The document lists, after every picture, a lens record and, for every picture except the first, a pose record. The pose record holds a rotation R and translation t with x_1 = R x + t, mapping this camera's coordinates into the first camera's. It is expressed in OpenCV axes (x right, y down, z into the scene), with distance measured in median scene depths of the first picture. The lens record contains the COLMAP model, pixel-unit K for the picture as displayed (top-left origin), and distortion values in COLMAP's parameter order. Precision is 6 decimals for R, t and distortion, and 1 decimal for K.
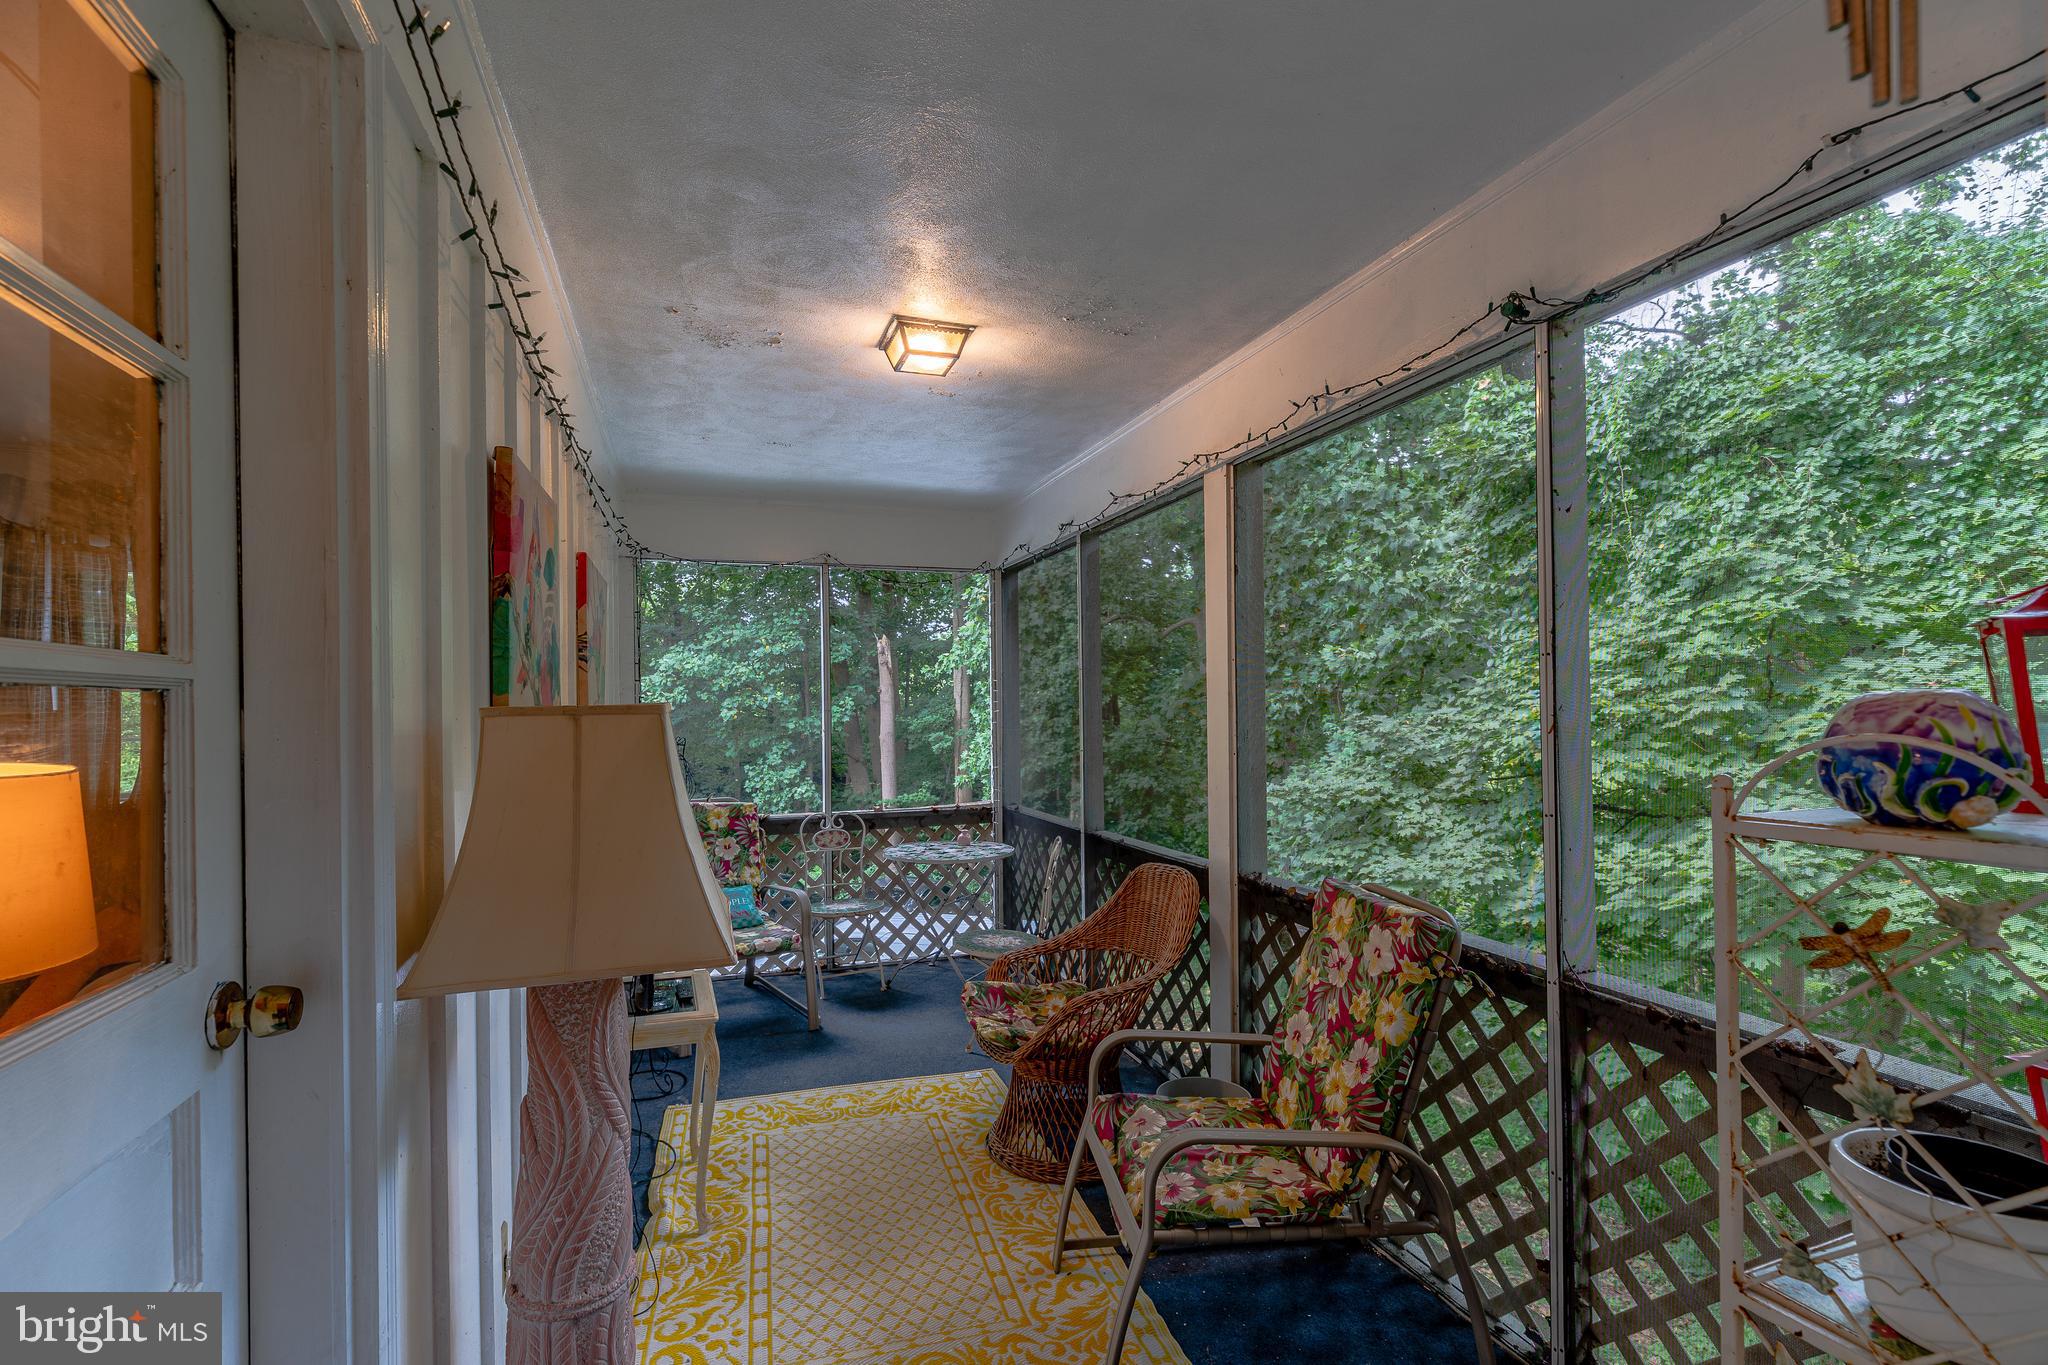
lens RADIAL K [[934.3, 0, 1019.3], [0, 934.3, 692.4], [0, 0, 1]] dist [-0.004033, -0.000175]
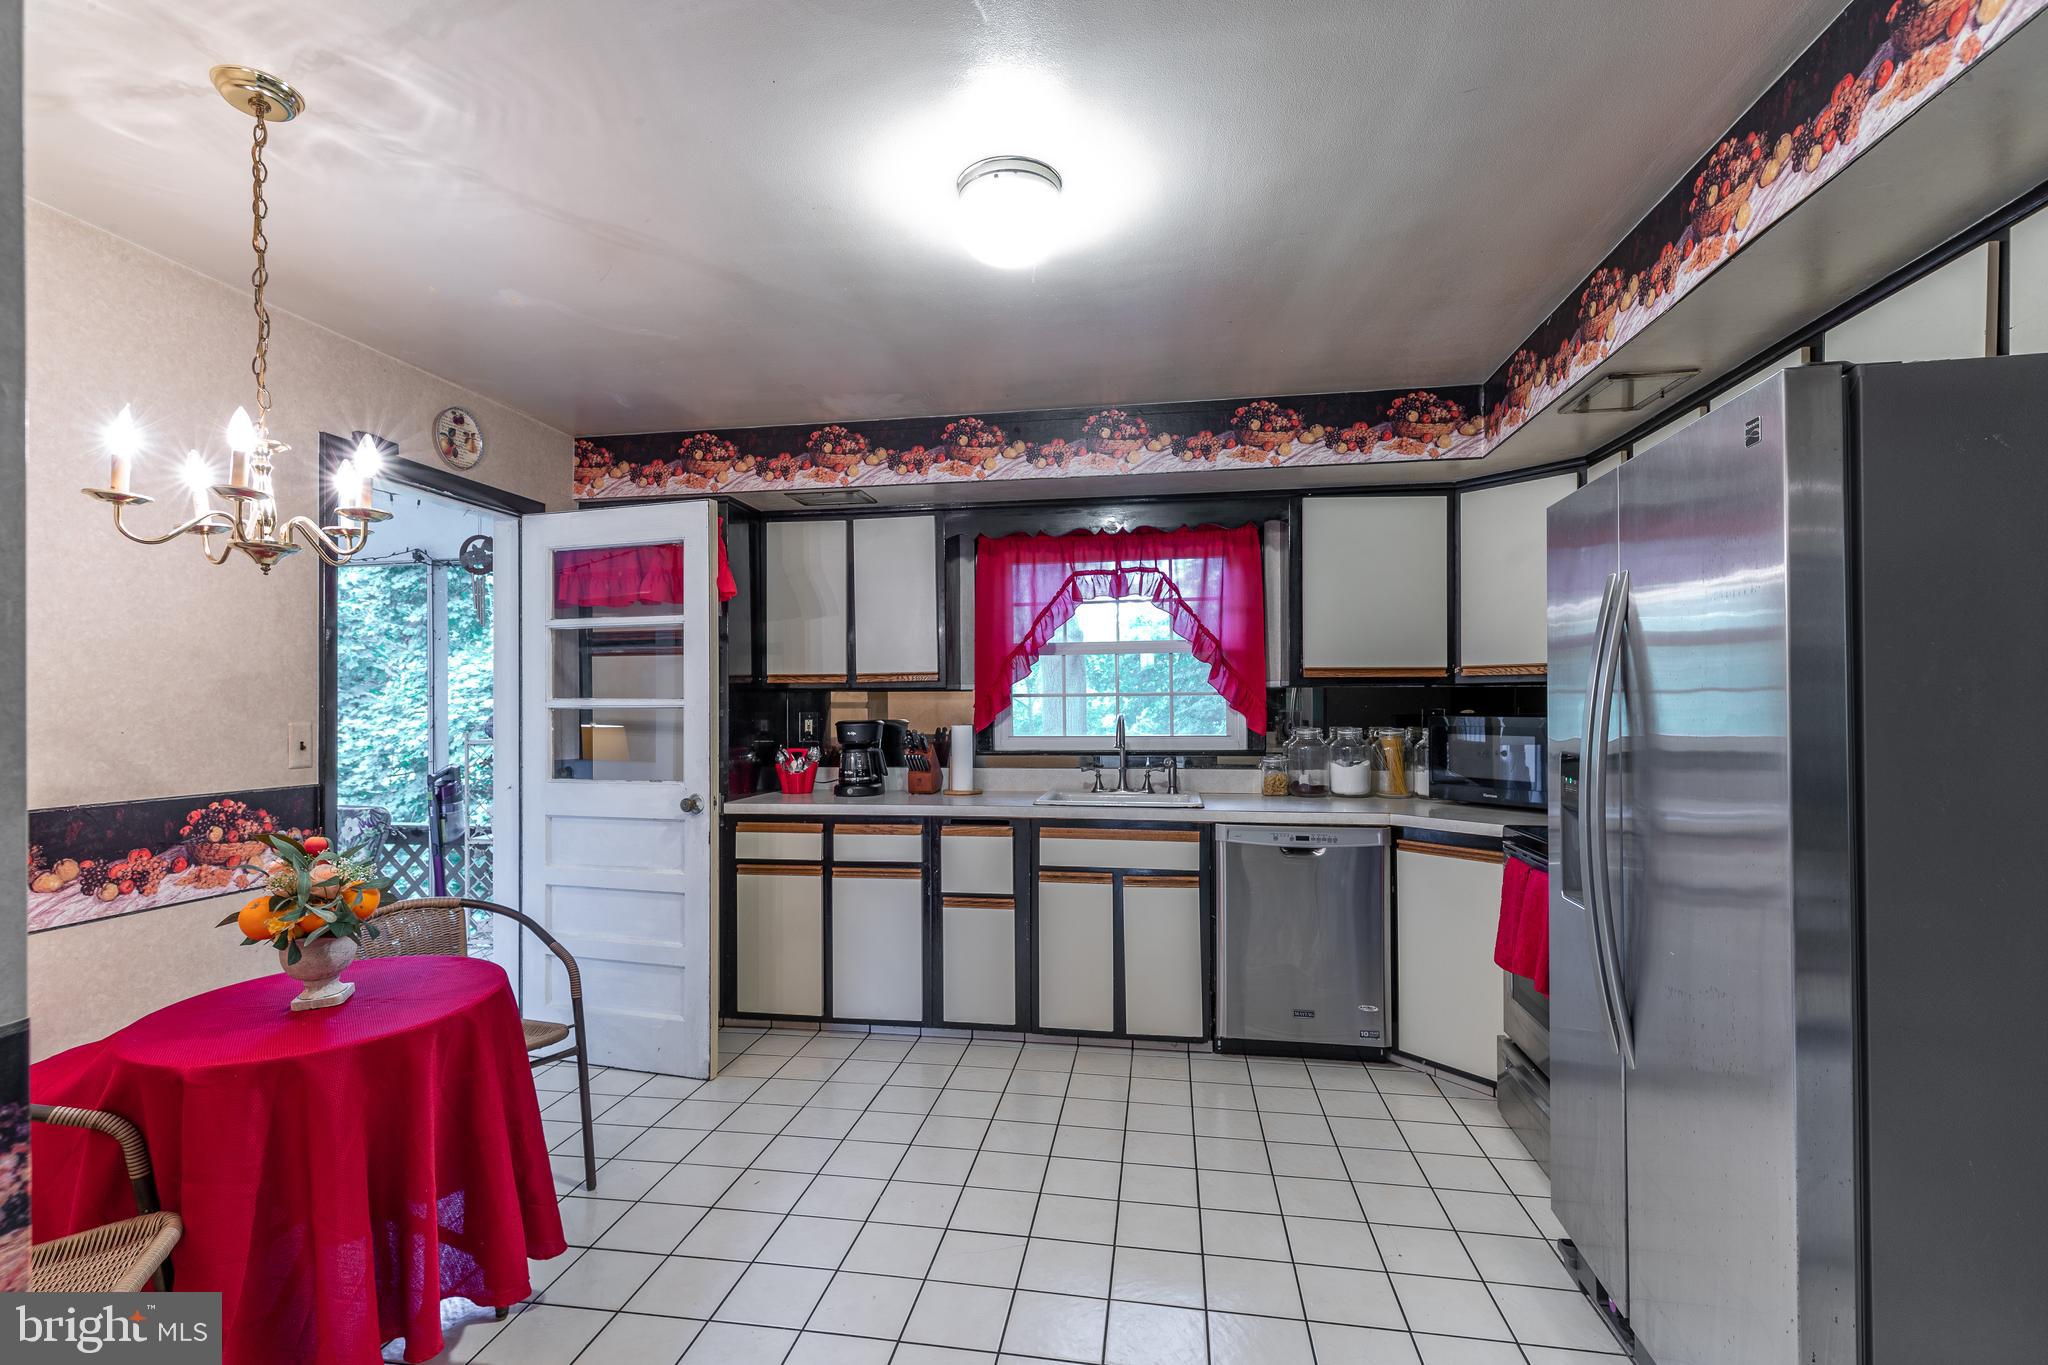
lens RADIAL K [[934.3, 0, 1014.4], [0, 934.3, 698.7], [0, 0, 1]] dist [-0.004033, -0.000175]
pose [[0.482092, 0.010562, 0.876057, -0.223318], [-0.005779, 0.999944, -0.008876, -0.005822], [-0.876102, -0.000783, 0.482126, -0.405177]]
